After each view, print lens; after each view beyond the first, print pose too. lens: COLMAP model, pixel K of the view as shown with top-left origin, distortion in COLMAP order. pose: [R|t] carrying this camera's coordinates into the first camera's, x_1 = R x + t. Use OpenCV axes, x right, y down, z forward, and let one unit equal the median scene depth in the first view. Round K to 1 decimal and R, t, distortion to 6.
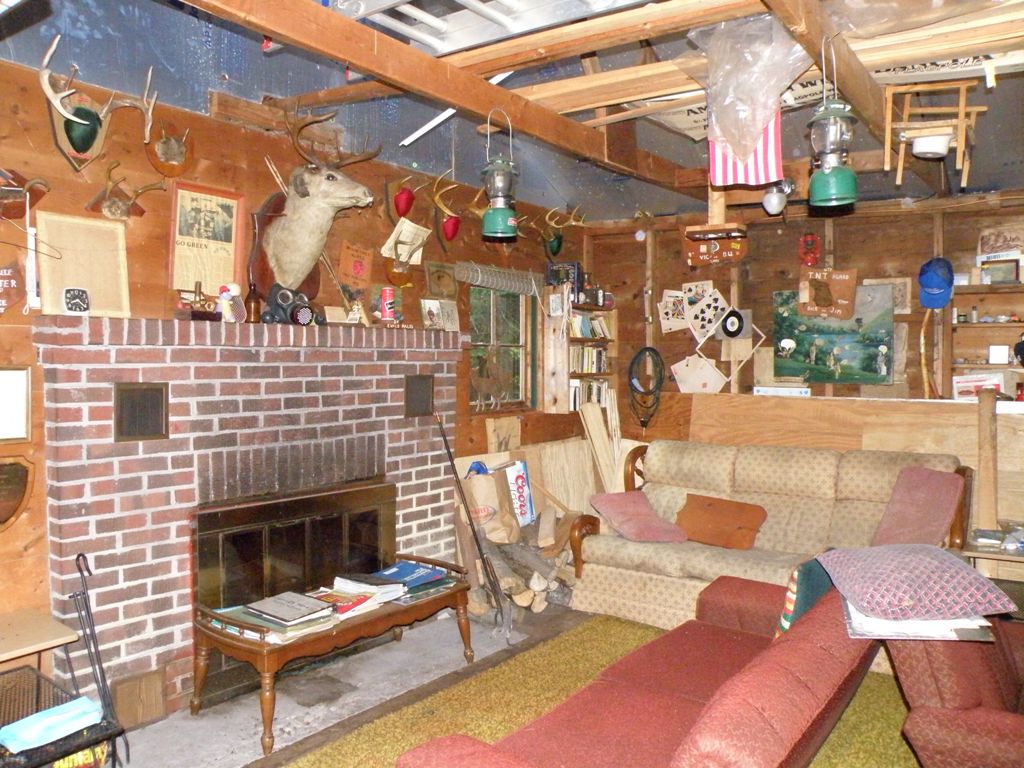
lens RADIAL K [[778.3, 0, 517.2], [0, 778.3, 388.2], [0, 0, 1]] dist [-0.179986, 0.128556]
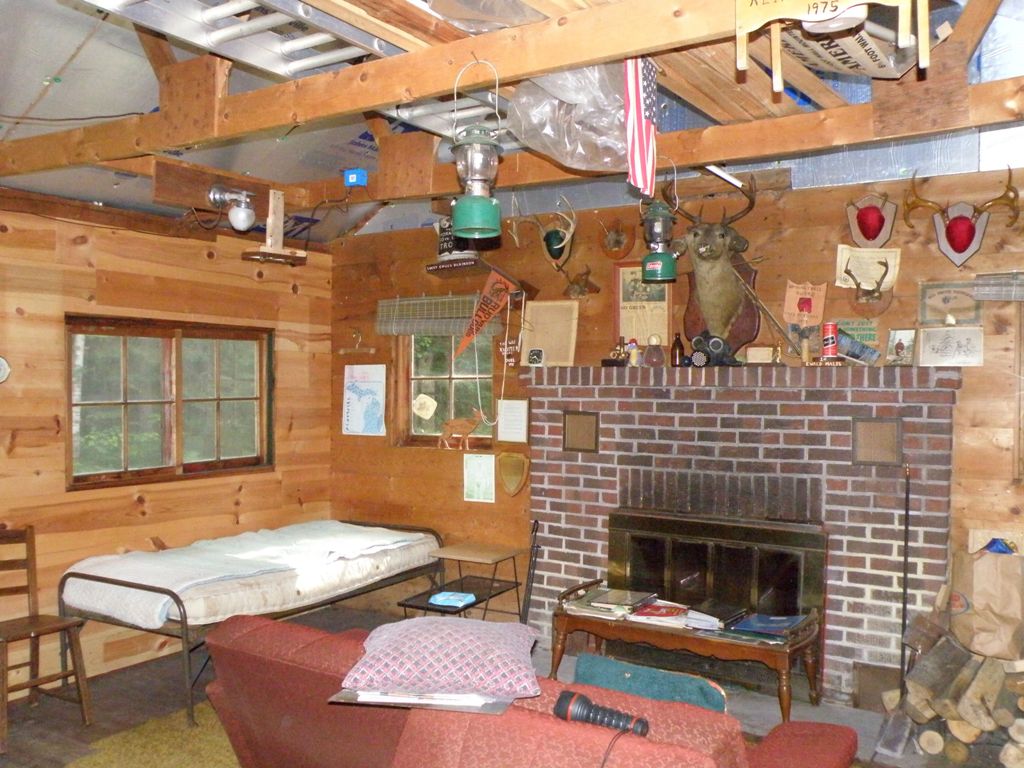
lens RADIAL K [[890.7, 0, 512.4], [0, 890.7, 385.0], [0, 0, 1]] dist [-0.145059, 0.168843]
pose [[0.081008, -0.002192, -0.996711, 0.887653], [-0.047231, 0.998866, -0.006036, -0.031350], [0.995594, 0.047565, 0.080812, 0.555099]]
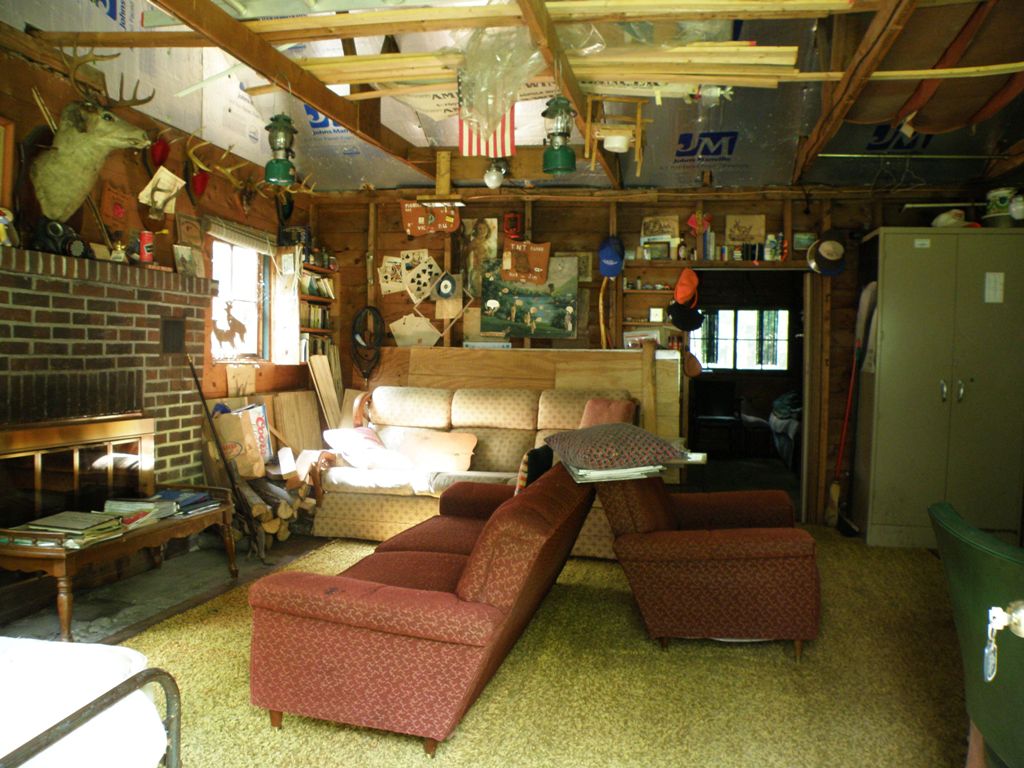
lens RADIAL K [[778.3, 0, 517.2], [0, 778.3, 388.2], [0, 0, 1]] dist [-0.179986, 0.128556]
pose [[0.913368, -0.003537, 0.407119, -0.125540], [0.000056, 0.999963, 0.008563, 0.077423], [-0.407134, -0.007799, 0.913335, -0.141682]]
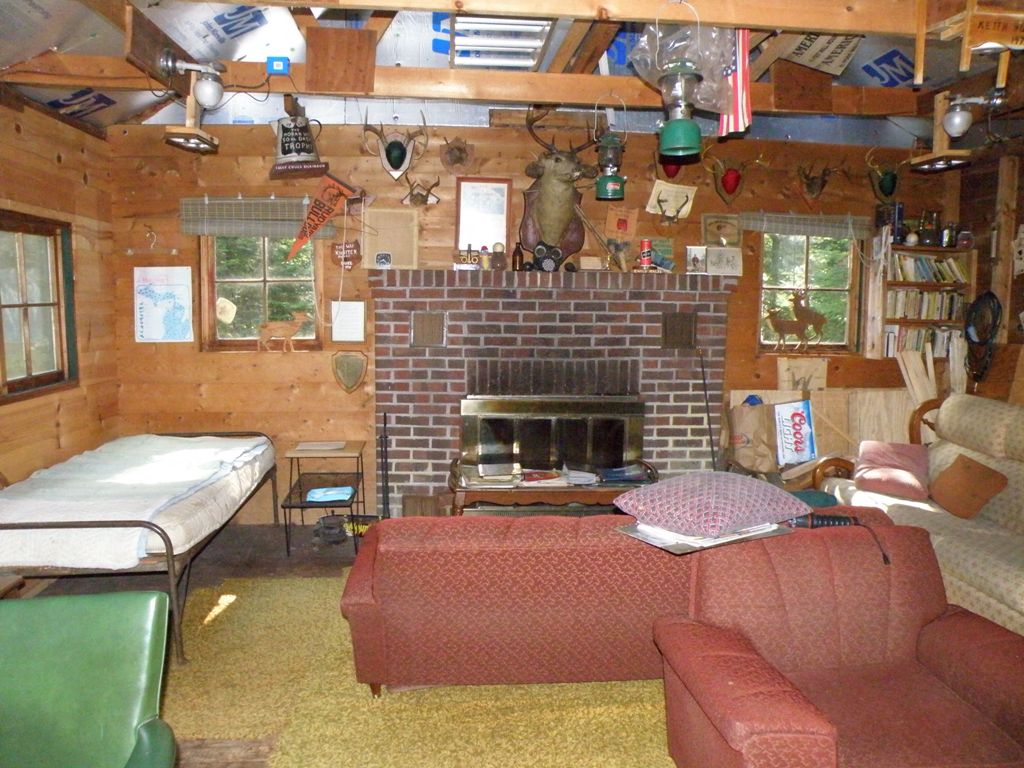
lens RADIAL K [[797.9, 0, 526.0], [0, 797.9, 385.1], [0, 0, 1]] dist [-0.187018, 0.163800]
pose [[0.665169, 0.083751, -0.741981, 0.666736], [-0.037741, 0.996191, 0.078611, 0.007005], [0.745738, -0.024287, 0.665796, 0.032615]]
